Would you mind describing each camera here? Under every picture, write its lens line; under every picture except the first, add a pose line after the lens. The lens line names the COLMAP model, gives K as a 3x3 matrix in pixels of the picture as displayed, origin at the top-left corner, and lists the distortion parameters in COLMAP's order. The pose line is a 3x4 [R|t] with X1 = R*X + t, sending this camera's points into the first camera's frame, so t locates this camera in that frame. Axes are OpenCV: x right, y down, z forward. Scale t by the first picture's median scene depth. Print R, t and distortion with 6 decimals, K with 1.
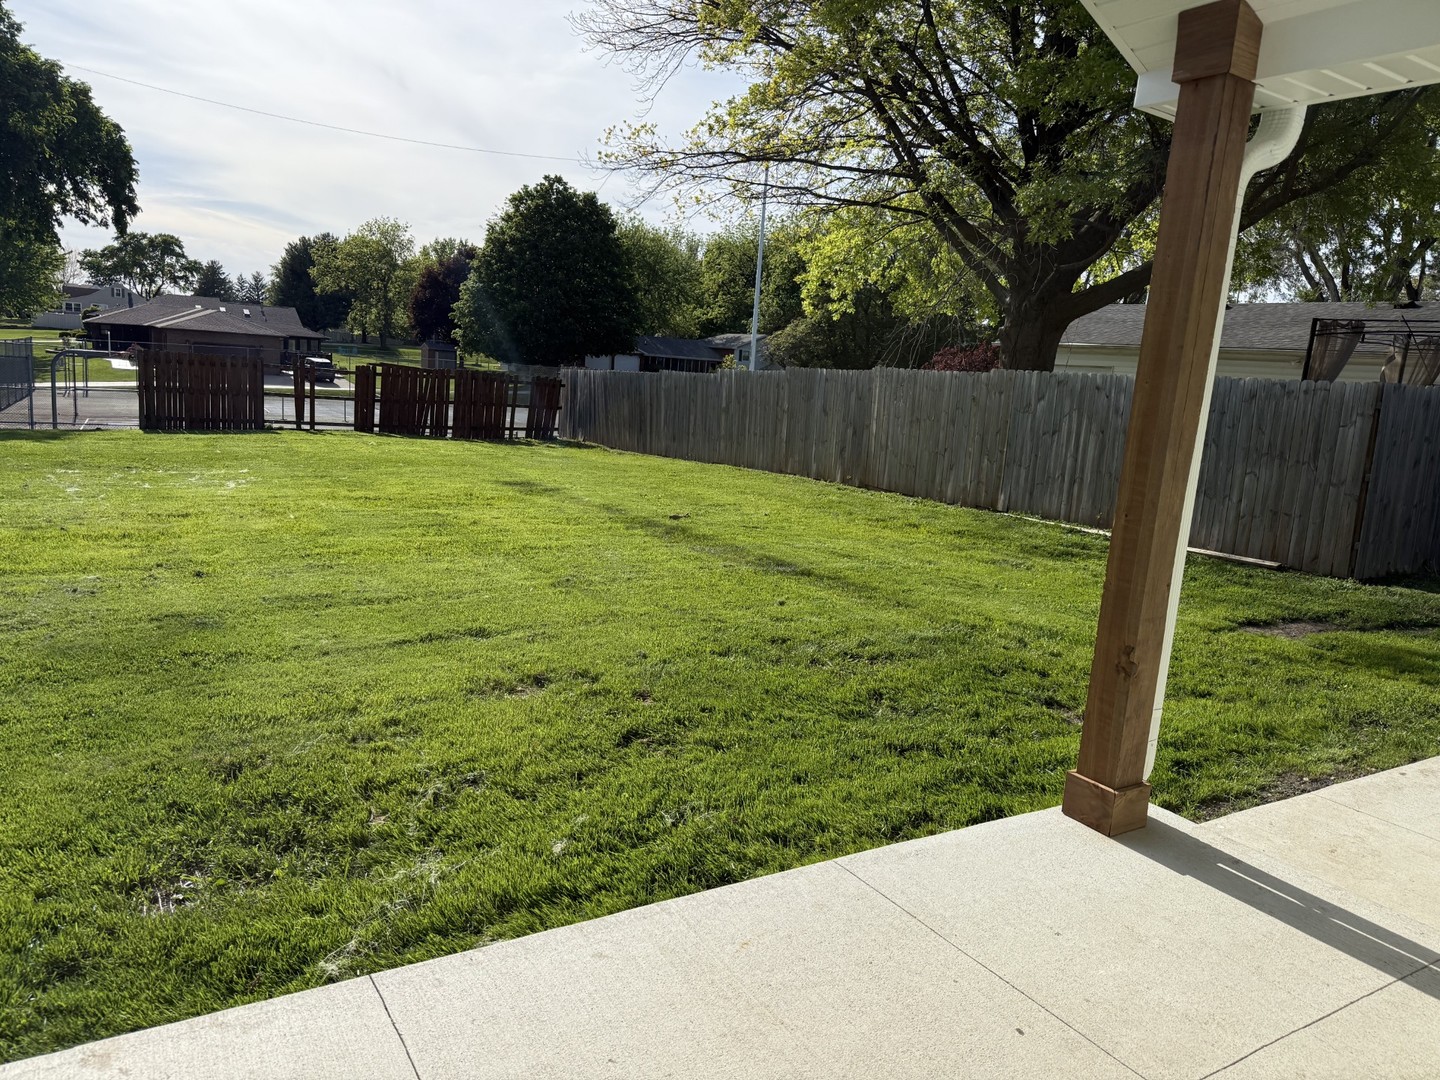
lens RADIAL K [[1025.5, 0, 718.3], [0, 1025.5, 538.6], [0, 0, 1]] dist [0.118569, -0.095638]
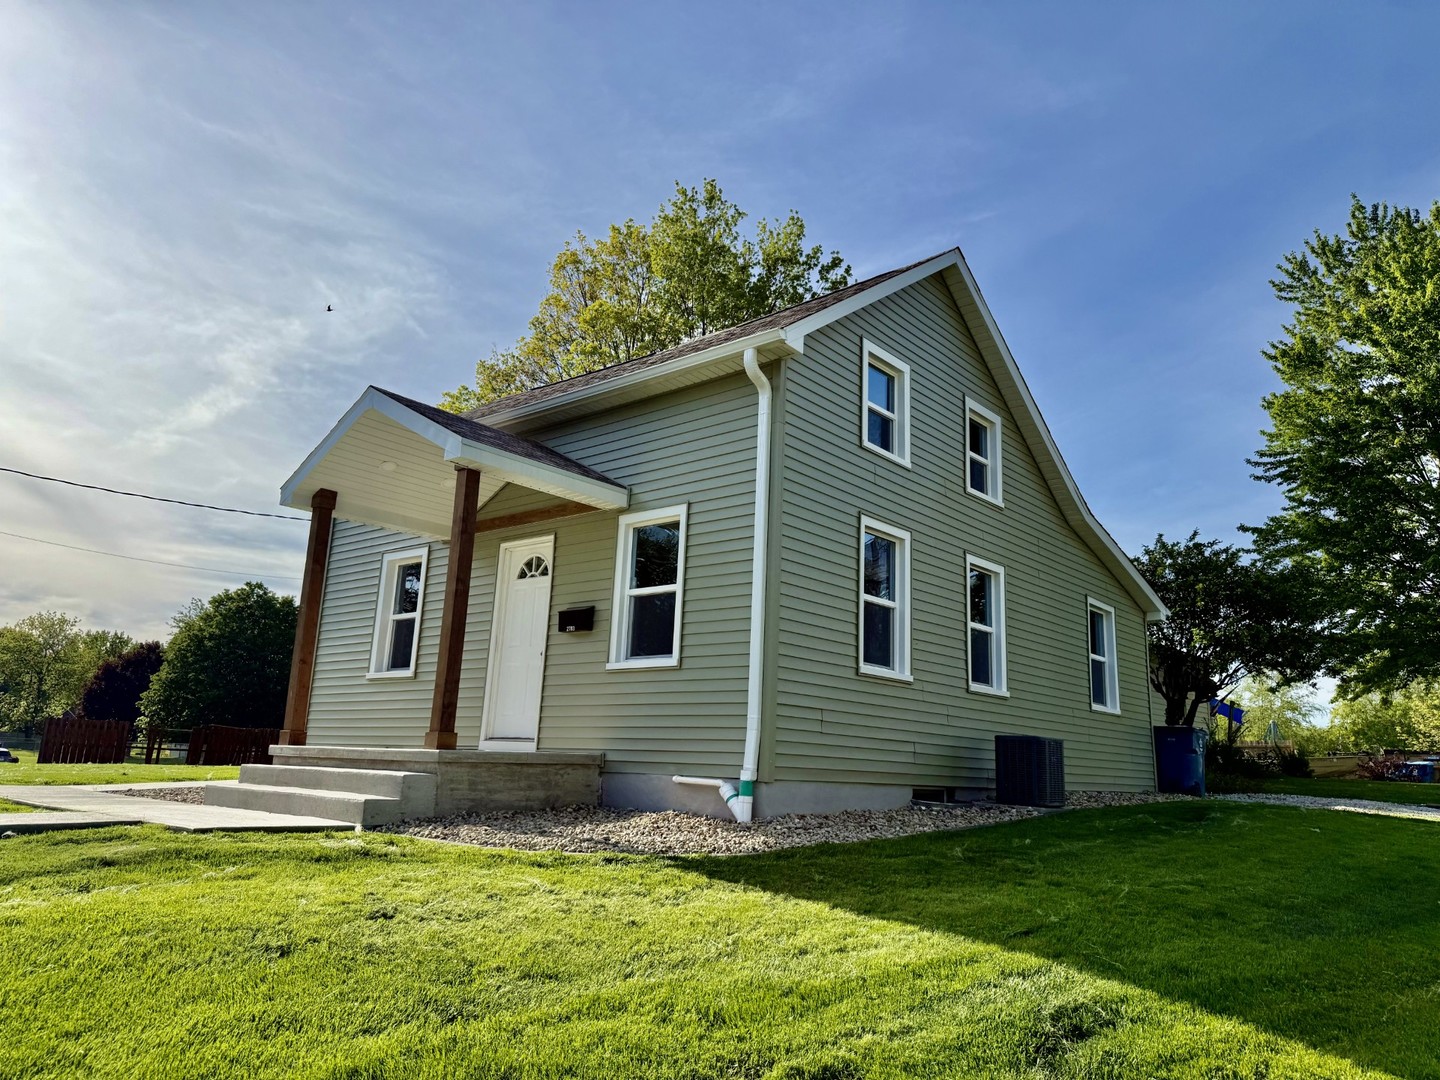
lens RADIAL K [[1025.5, 0, 718.2], [0, 1025.5, 540.8], [0, 0, 1]] dist [0.118569, -0.095638]
pose [[0.954762, 0.043558, 0.294164, -0.012789], [0.065942, 0.933574, -0.352266, 0.045989], [-0.289967, 0.355728, 0.888469, -0.181001]]
